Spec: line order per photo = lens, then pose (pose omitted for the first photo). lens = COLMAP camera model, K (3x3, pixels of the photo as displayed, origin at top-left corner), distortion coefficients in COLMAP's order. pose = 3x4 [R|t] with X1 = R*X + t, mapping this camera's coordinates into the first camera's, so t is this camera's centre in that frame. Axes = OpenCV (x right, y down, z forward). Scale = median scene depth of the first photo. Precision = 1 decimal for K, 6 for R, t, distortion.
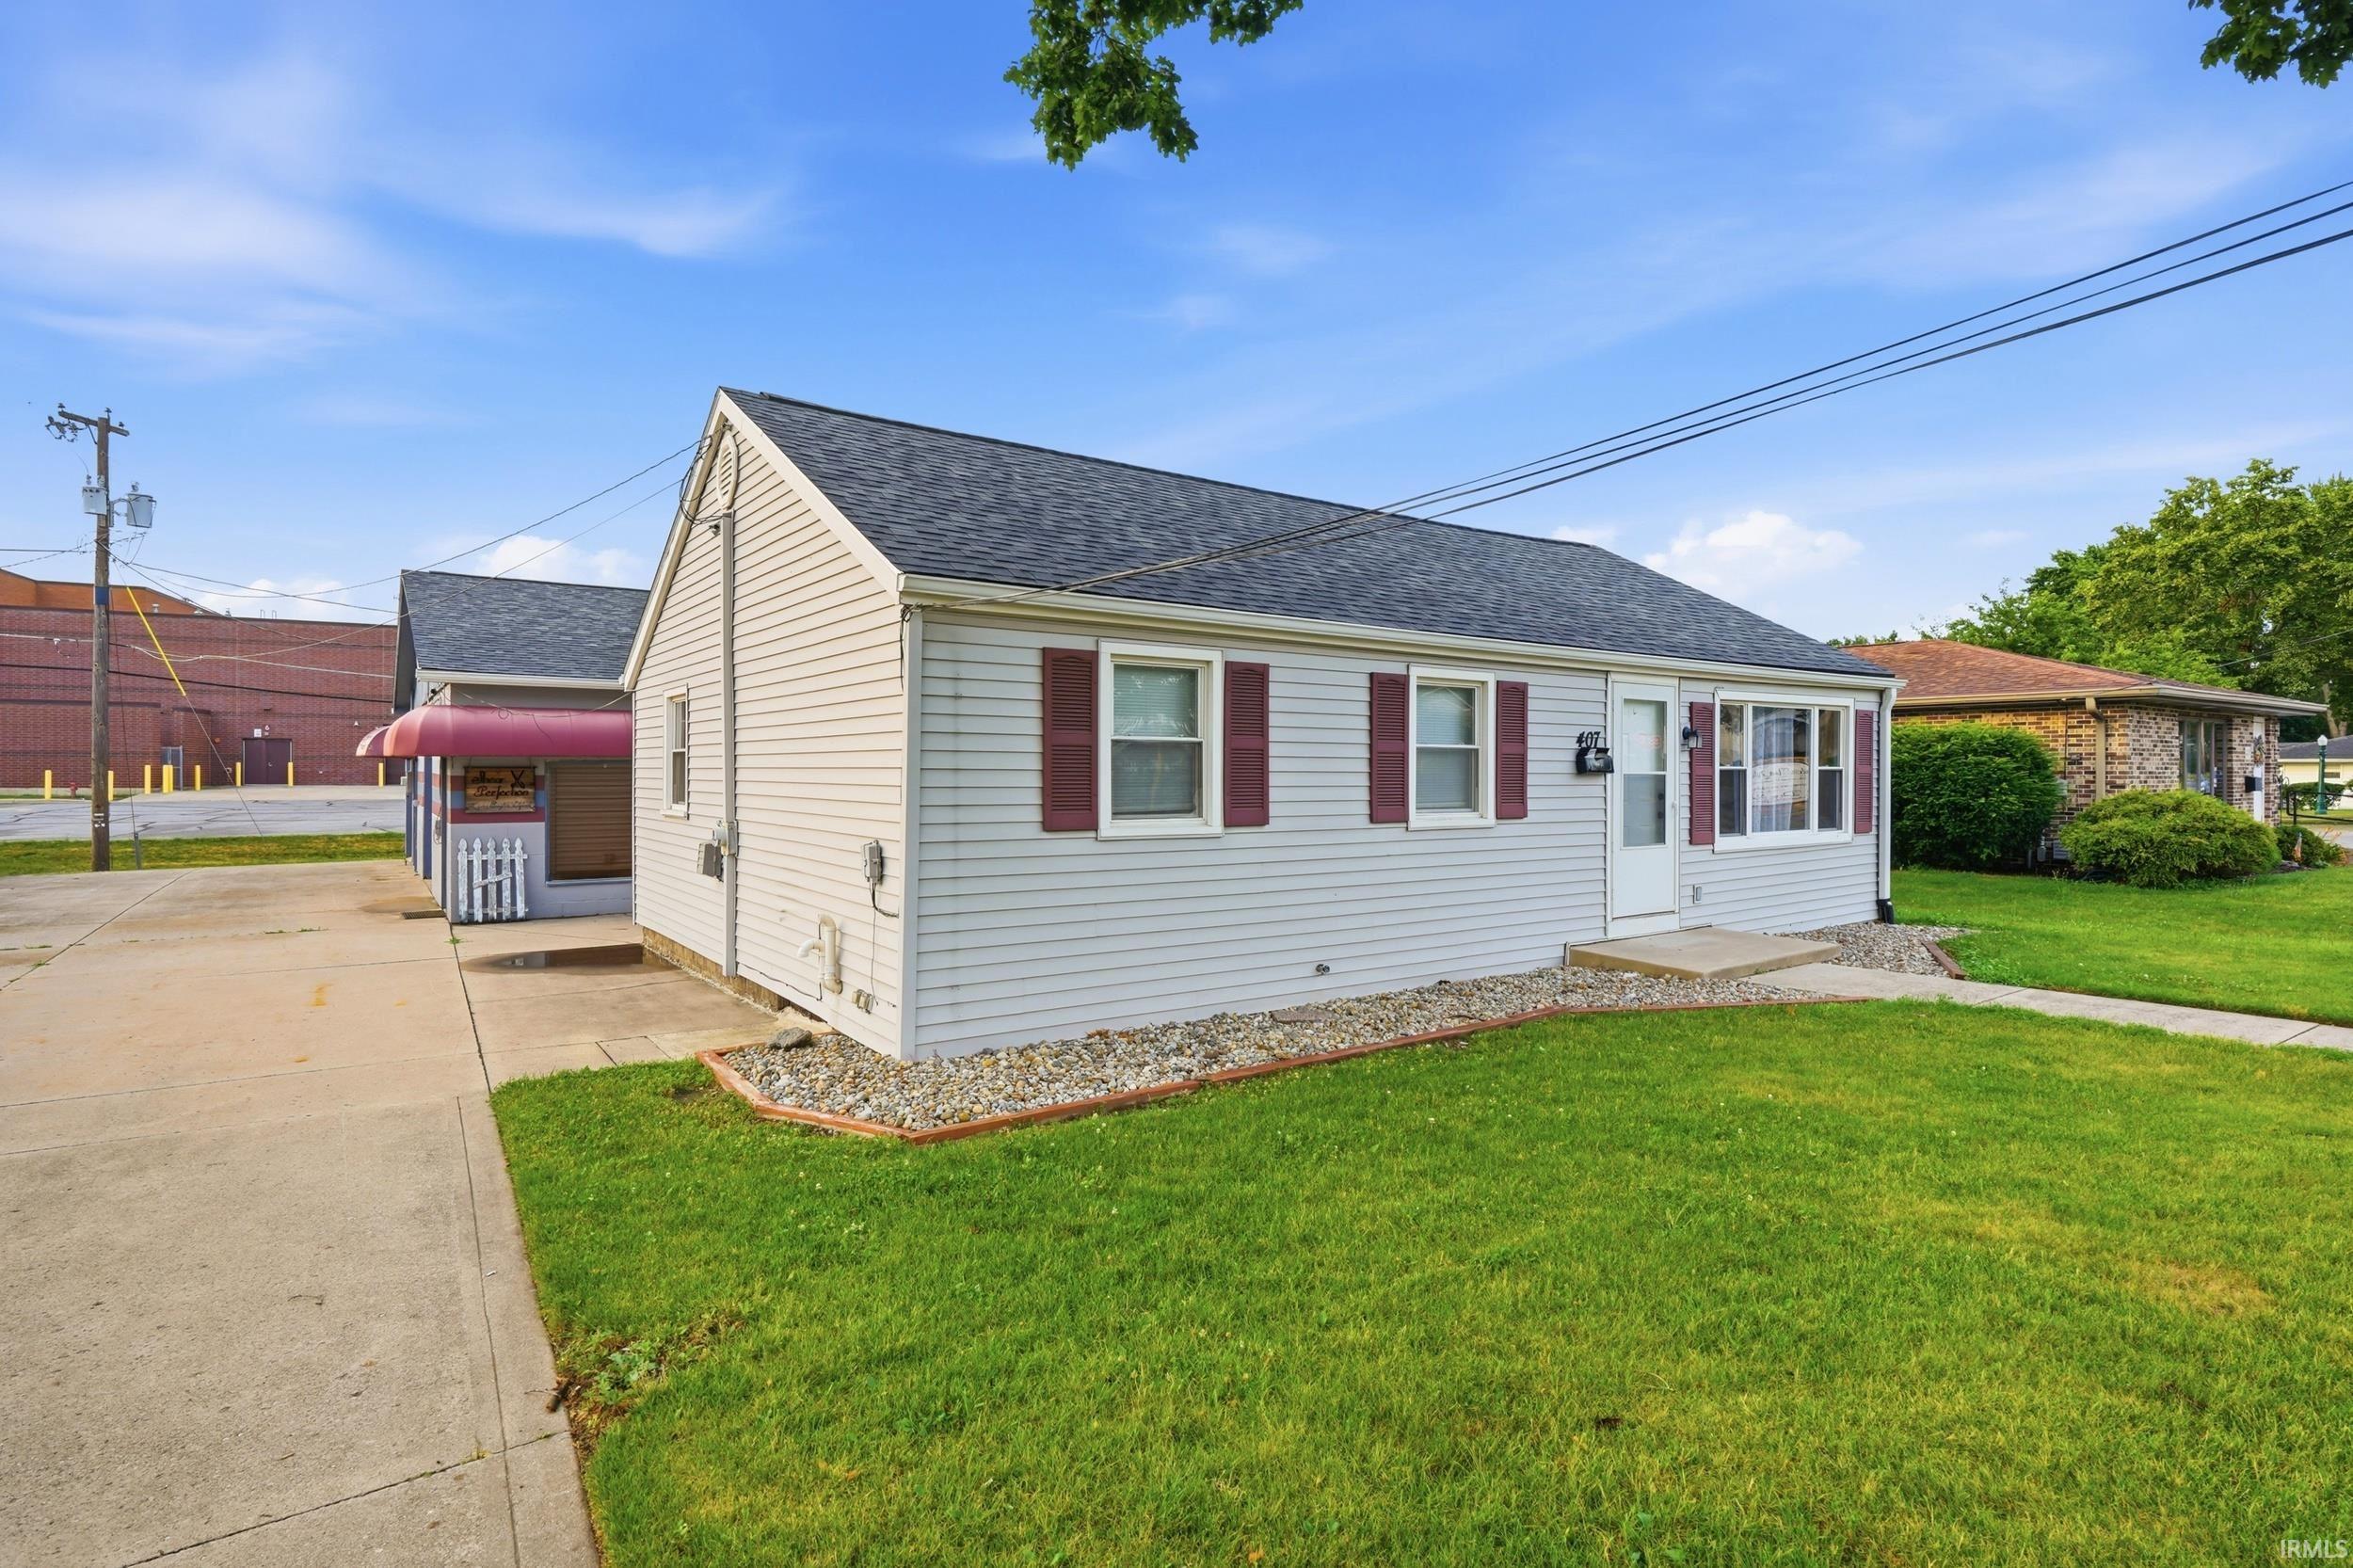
lens RADIAL K [[1060.6, 0, 1185.4], [0, 1060.6, 767.9], [0, 0, 1]] dist [0.006360, 0.000227]
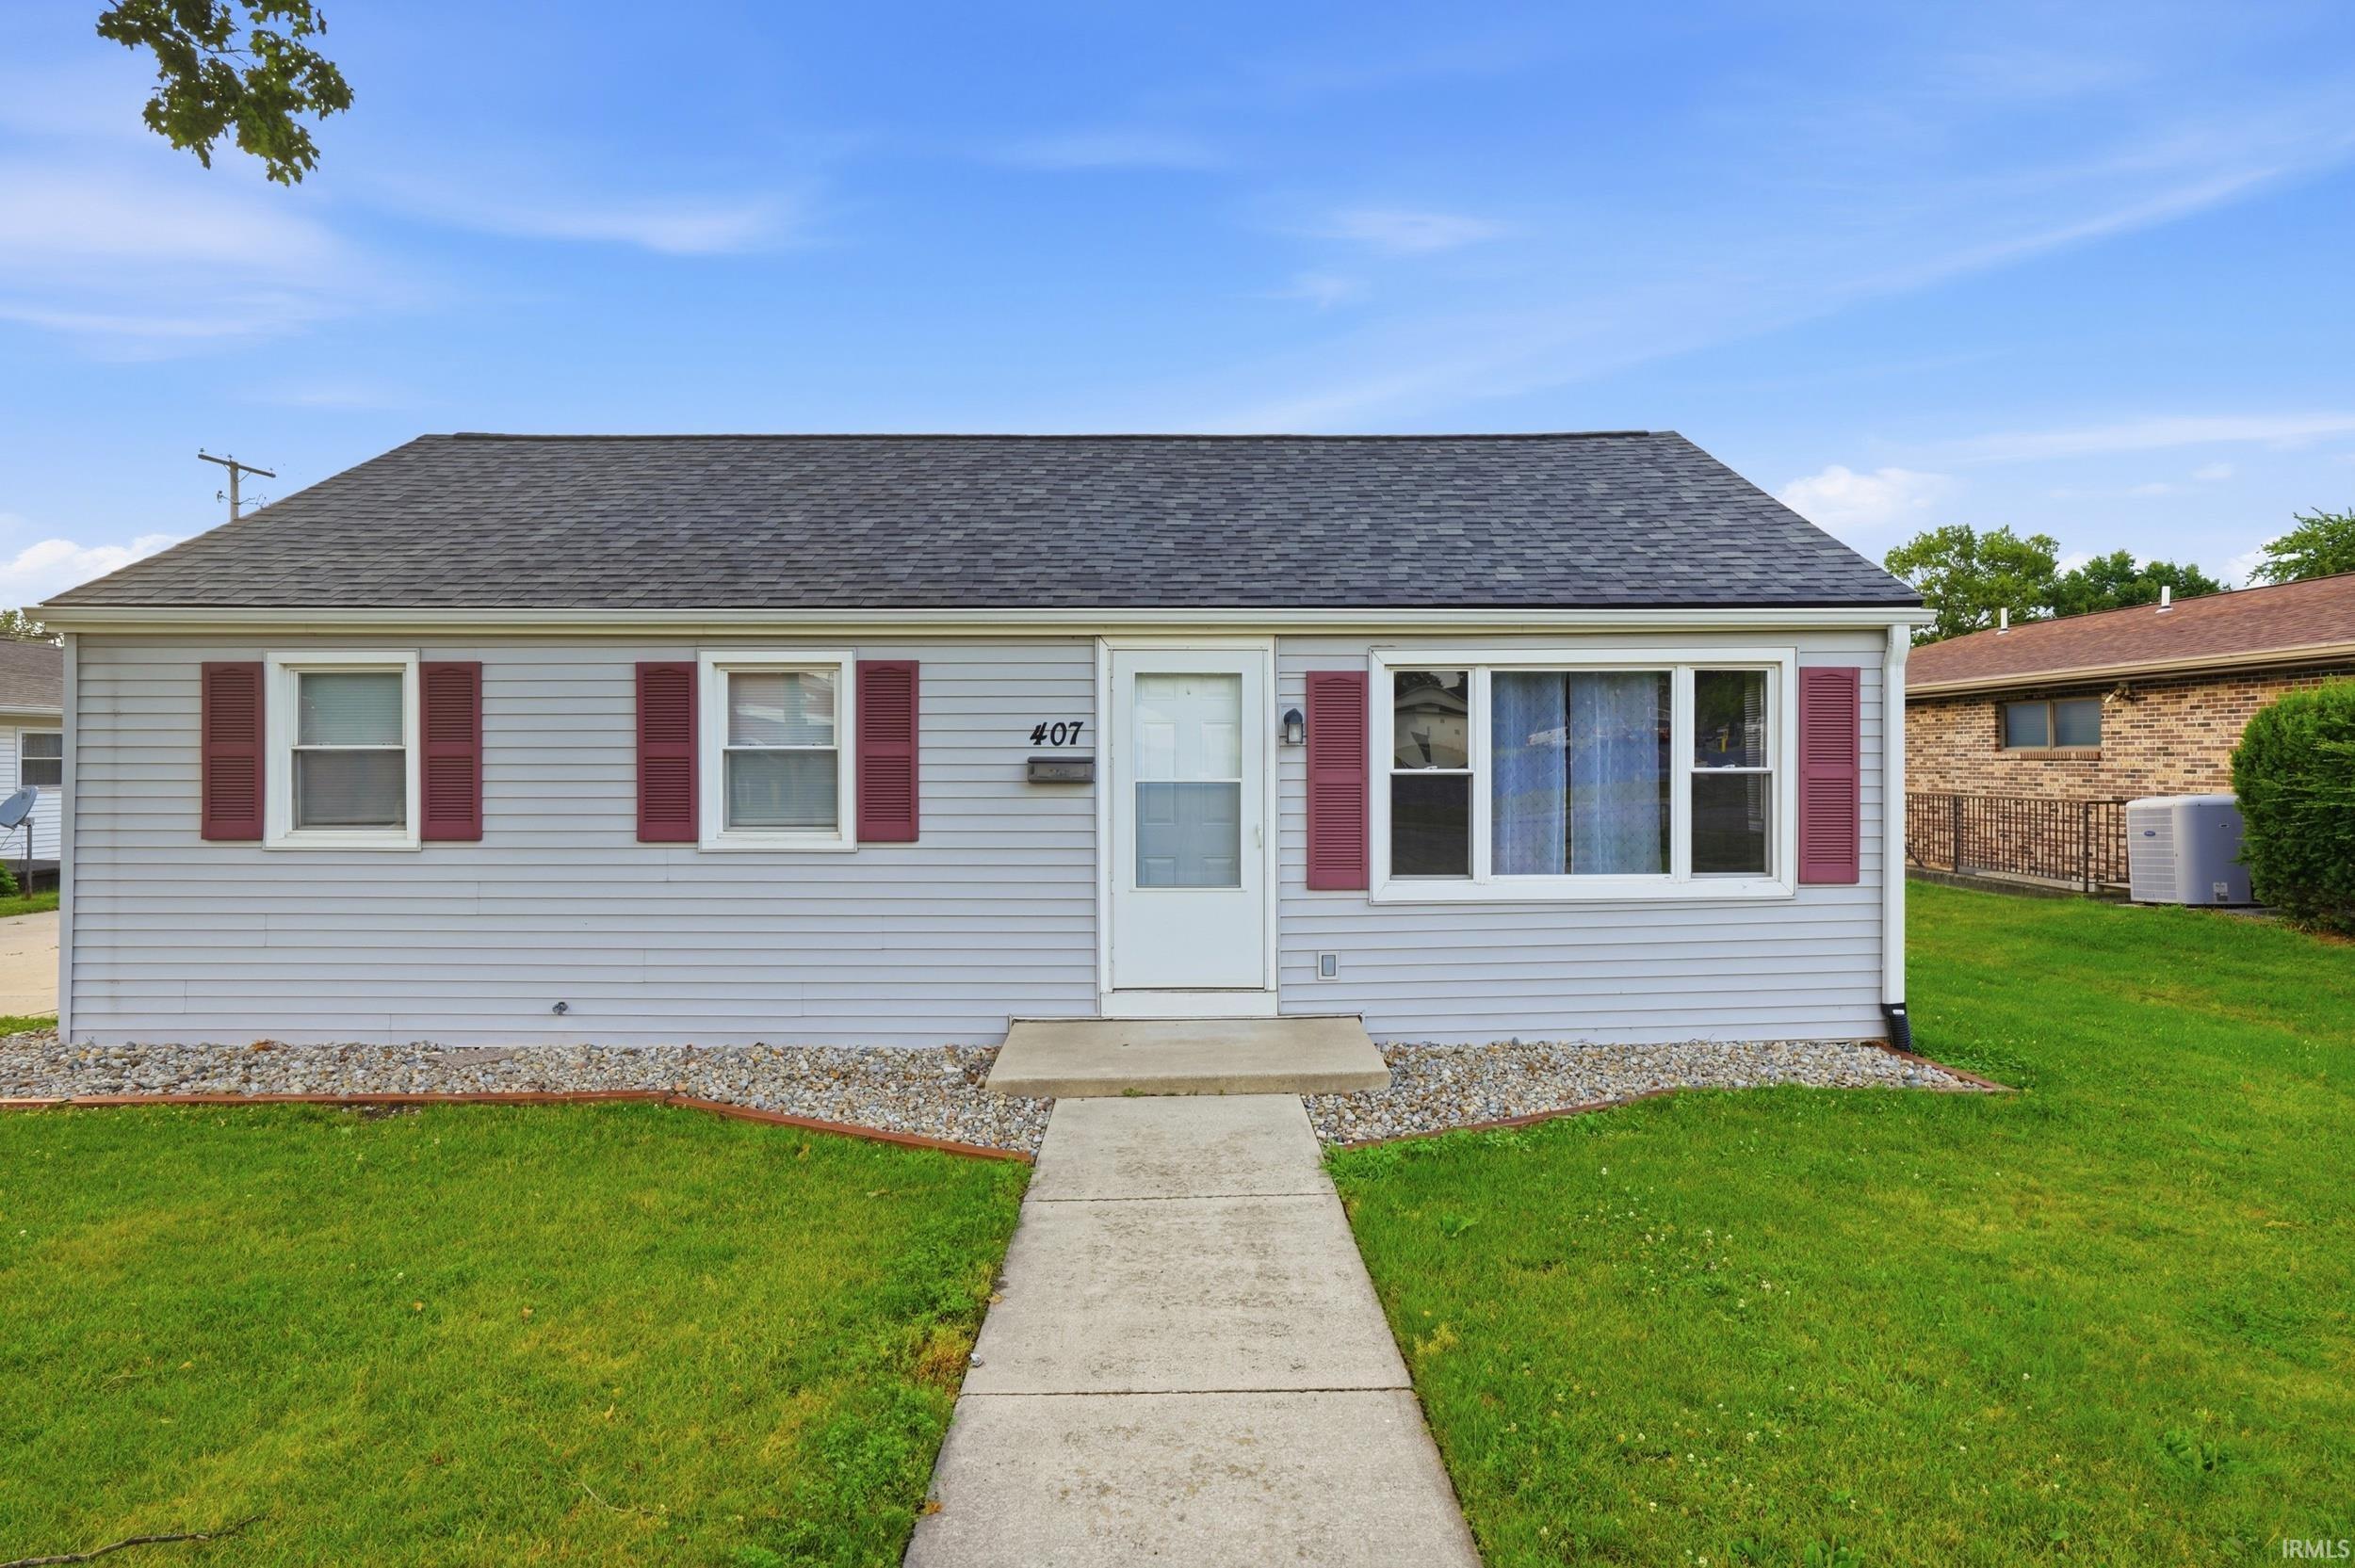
lens RADIAL K [[960.8, 0, 1177.5], [0, 960.8, 784.0], [0, 0, 1]] dist [-0.010701, 0.000296]
pose [[0.843642, -0.004174, -0.536889, 0.801986], [0.005982, 0.999981, 0.001626, 0.006302], [0.536872, -0.004583, 0.843651, 0.502472]]
